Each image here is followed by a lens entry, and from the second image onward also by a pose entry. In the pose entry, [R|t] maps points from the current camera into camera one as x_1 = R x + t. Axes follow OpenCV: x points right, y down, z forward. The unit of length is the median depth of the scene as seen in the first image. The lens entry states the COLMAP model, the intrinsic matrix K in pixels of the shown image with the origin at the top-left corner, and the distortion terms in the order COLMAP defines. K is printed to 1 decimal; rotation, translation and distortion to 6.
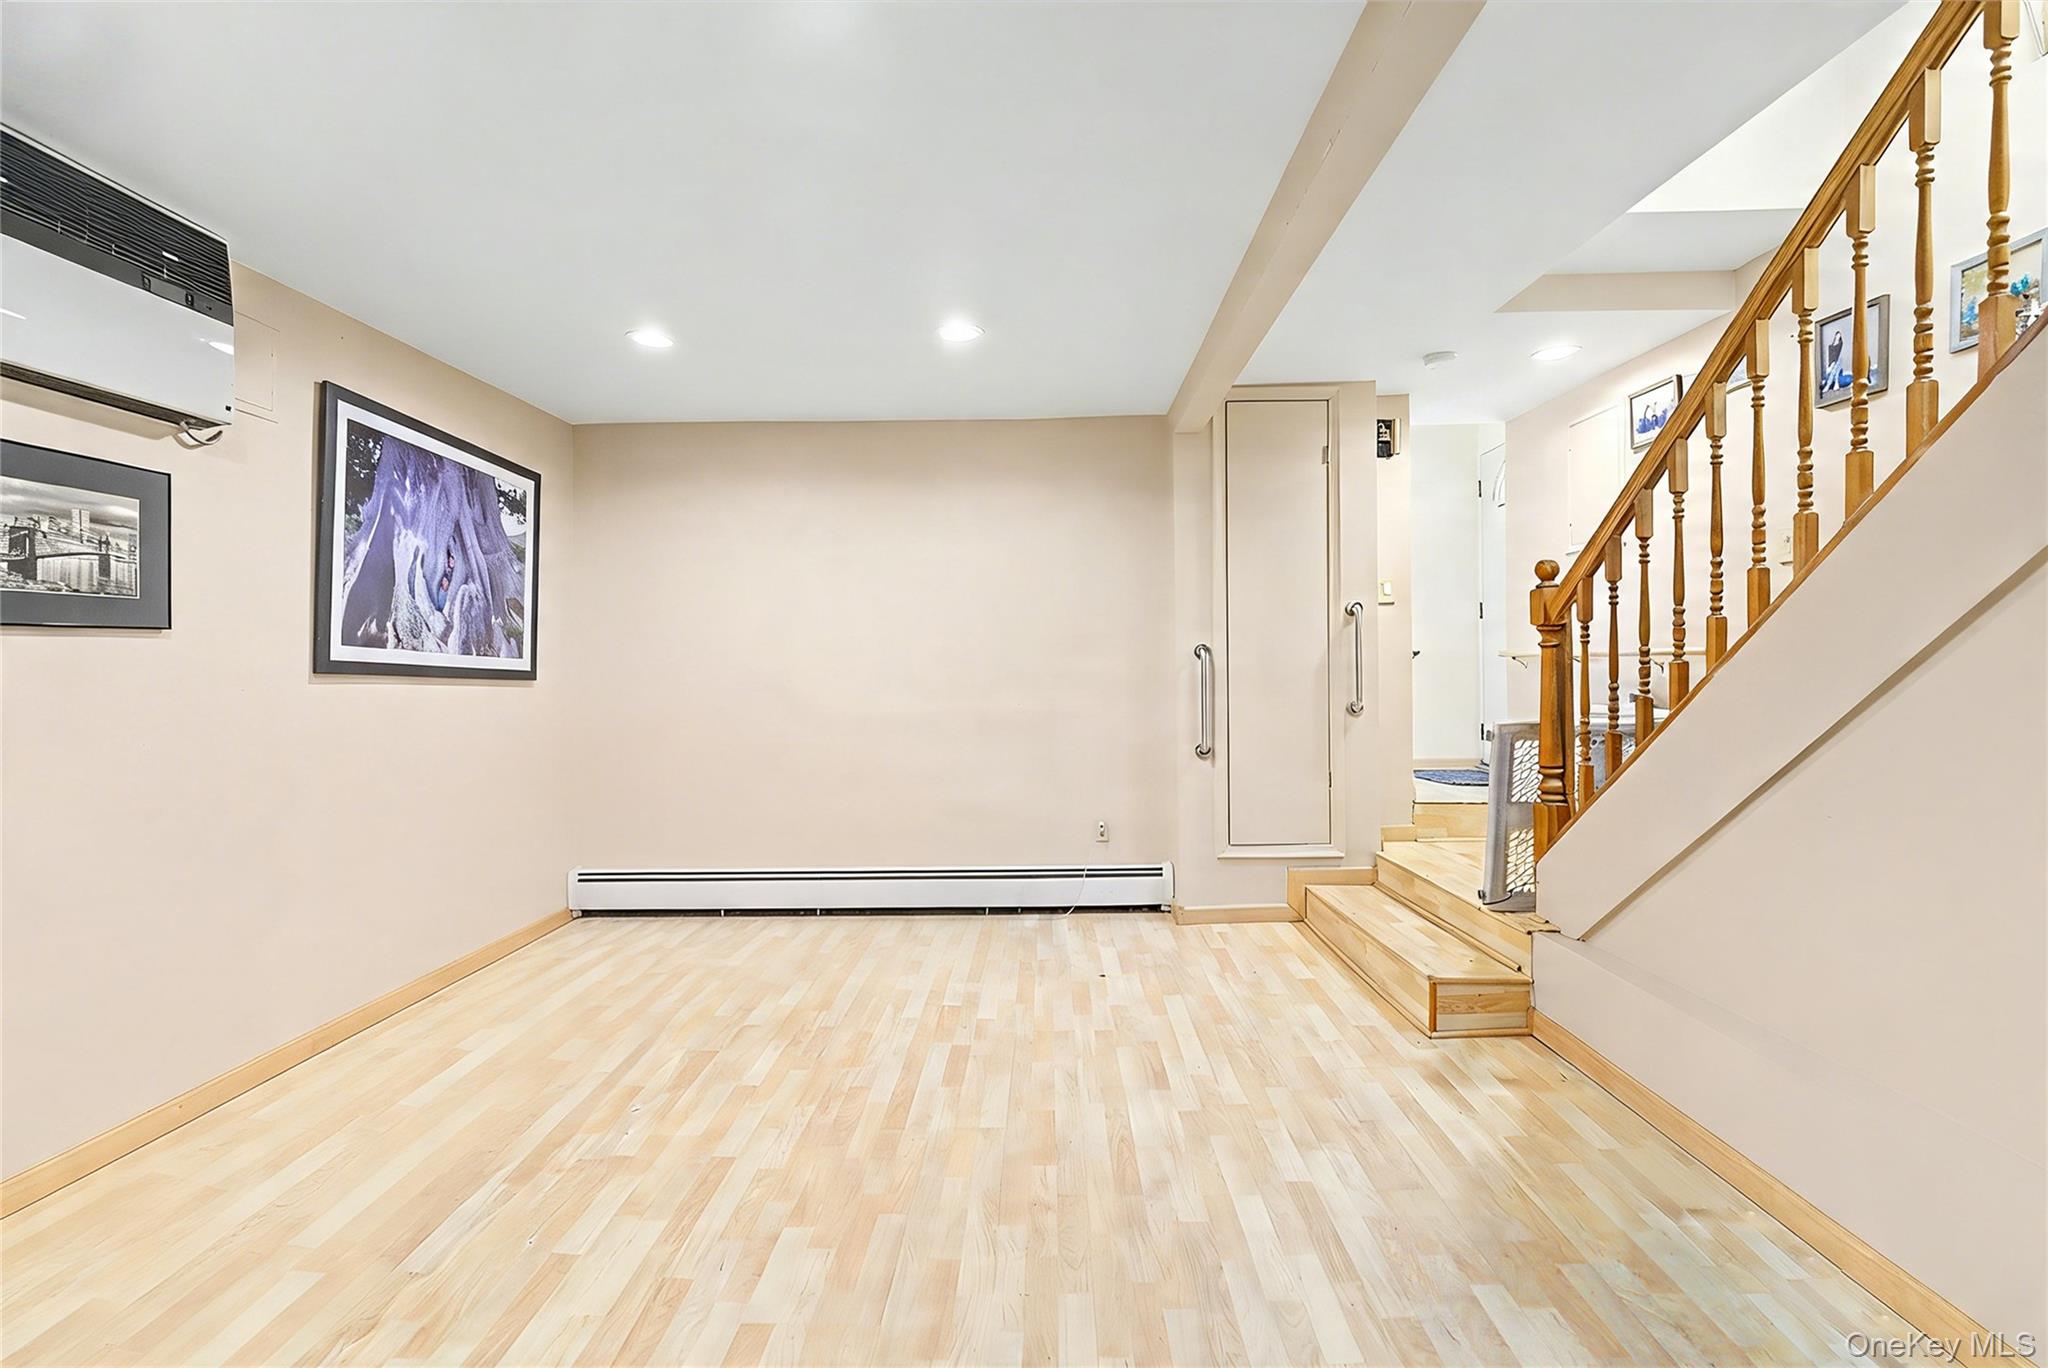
lens RADIAL K [[862.3, 0, 1030.9], [0, 862.3, 668.6], [0, 0, 1]] dist [0.000883, -0.000045]
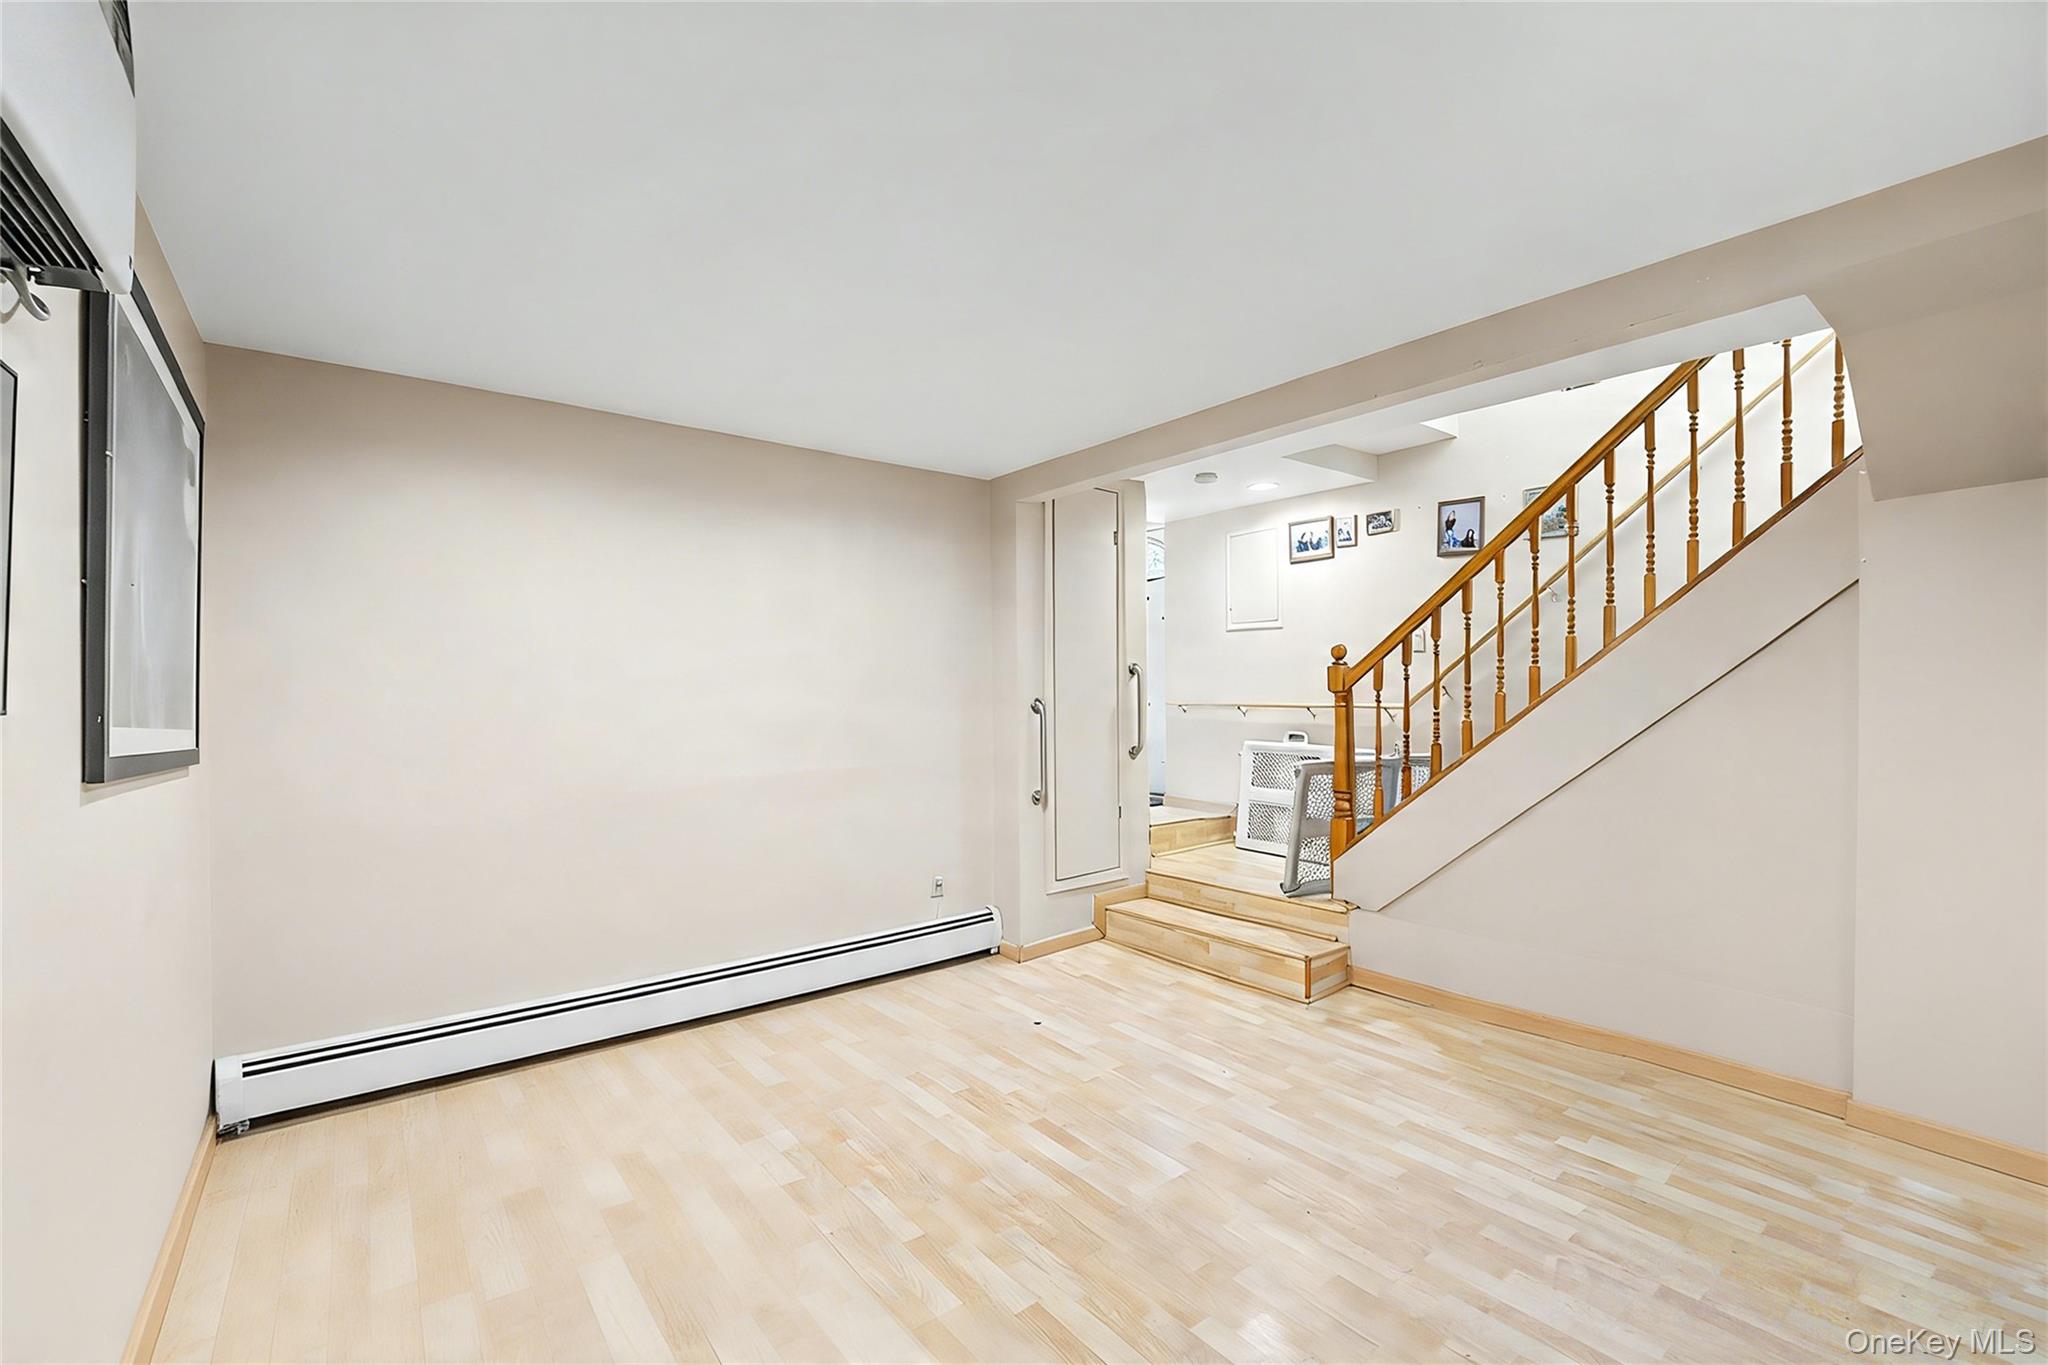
lens RADIAL K [[864.9, 0, 1014.4], [0, 864.9, 678.6], [0, 0, 1]] dist [-0.015210, -0.000011]
pose [[0.783421, 0.010170, 0.621408, -0.682098], [0.001198, 0.999840, -0.017874, -0.047187], [-0.621490, 0.014747, 0.783283, 0.224662]]
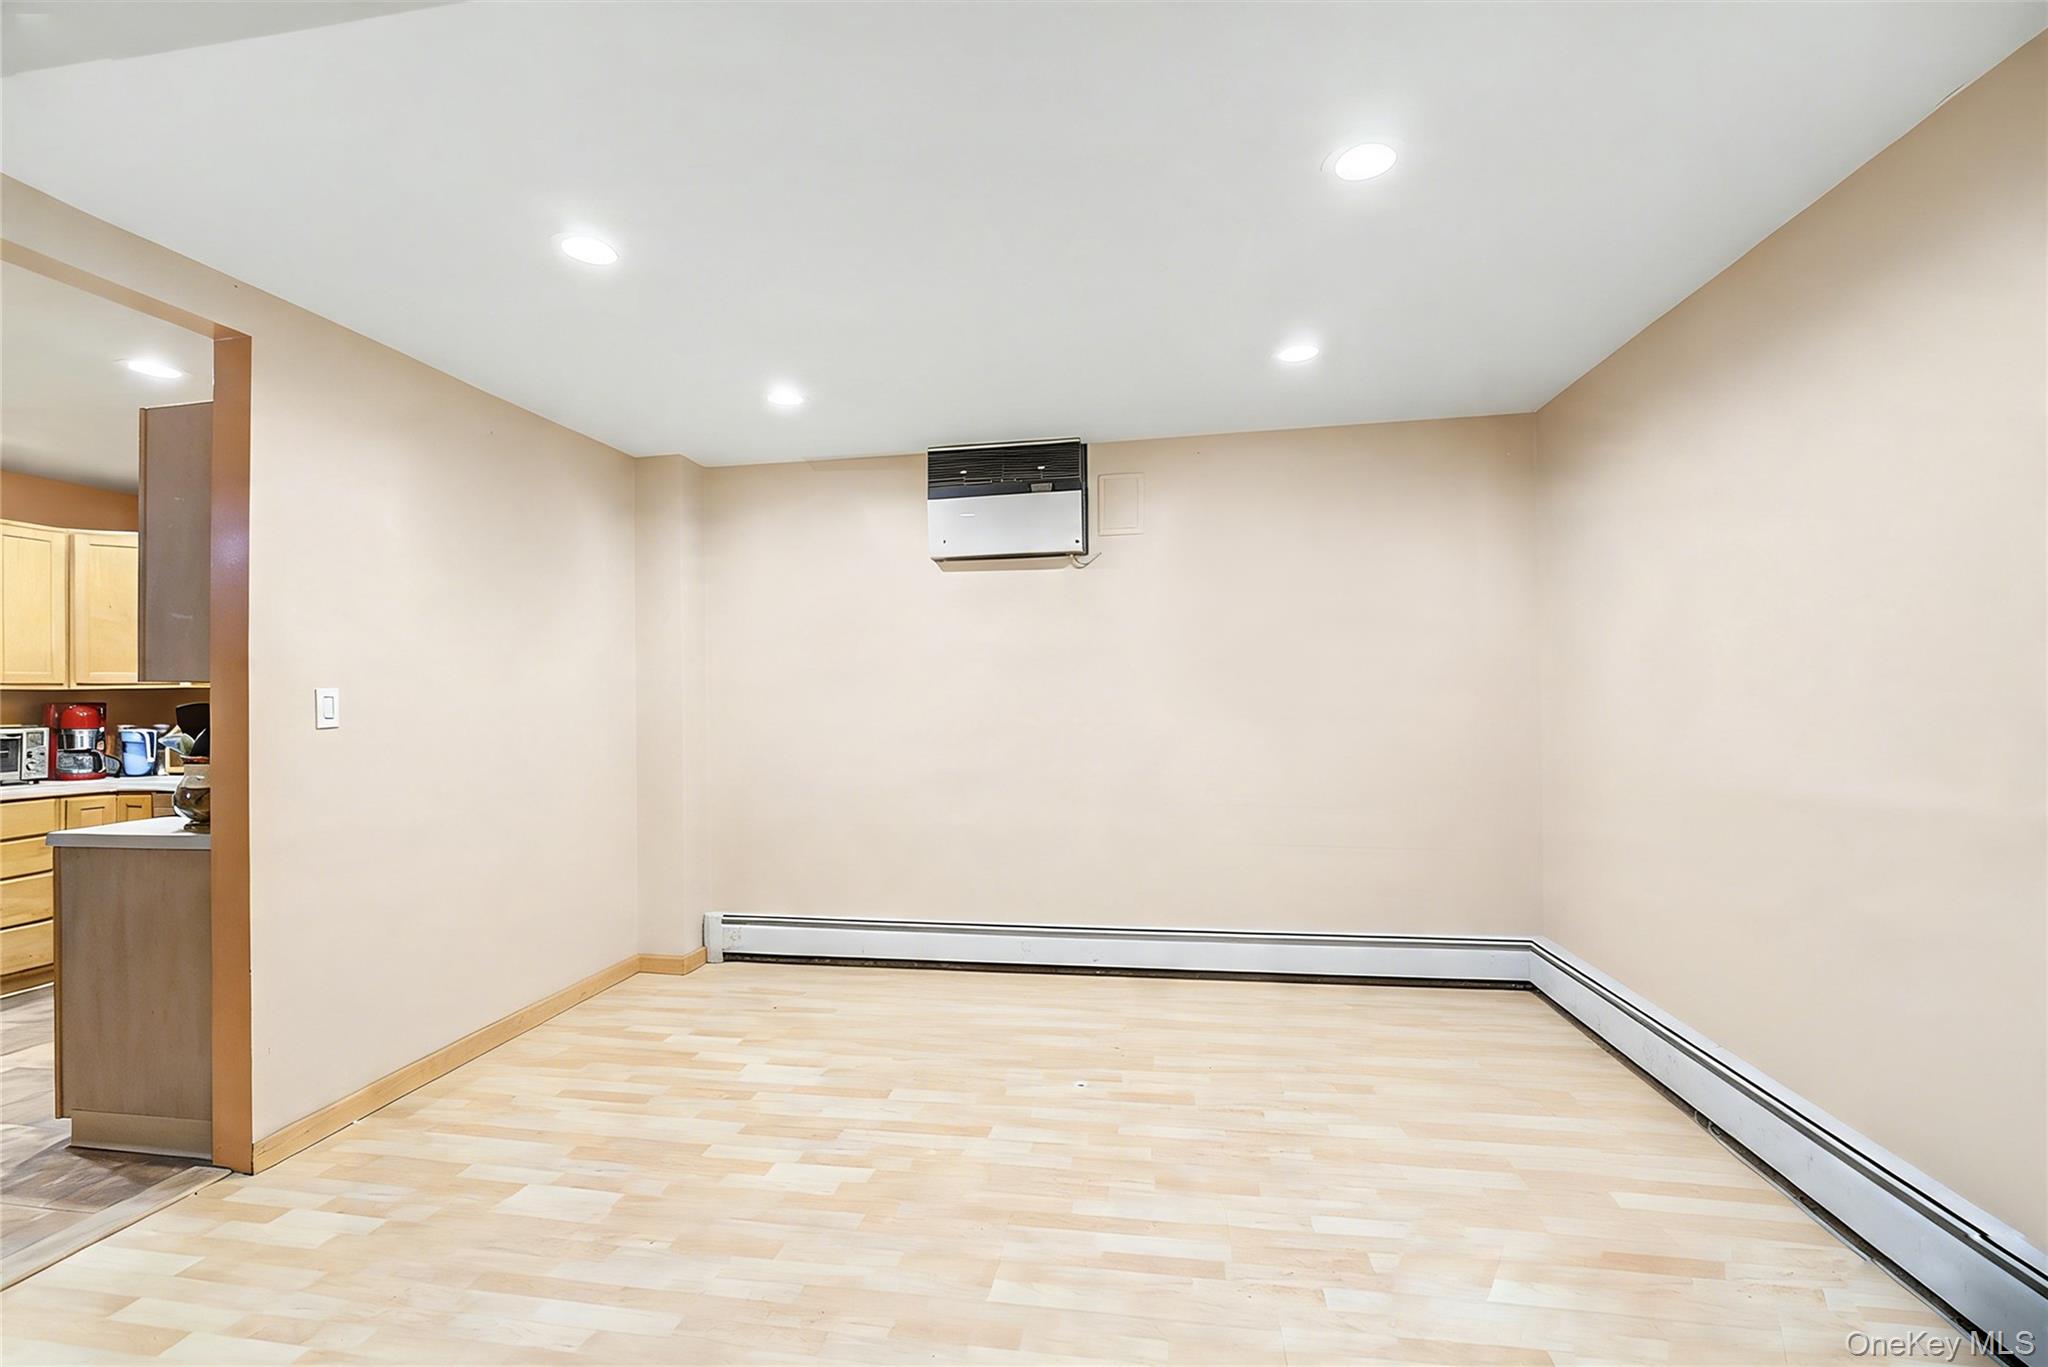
lens RADIAL K [[864.9, 0, 1014.4], [0, 864.9, 679.6], [0, 0, 1]] dist [-0.015210, -0.000011]
pose [[-0.138023, -0.001728, -0.990428, 0.581607], [0.015945, 0.999865, -0.003967, -0.026546], [0.990301, -0.016340, -0.137976, 0.890571]]
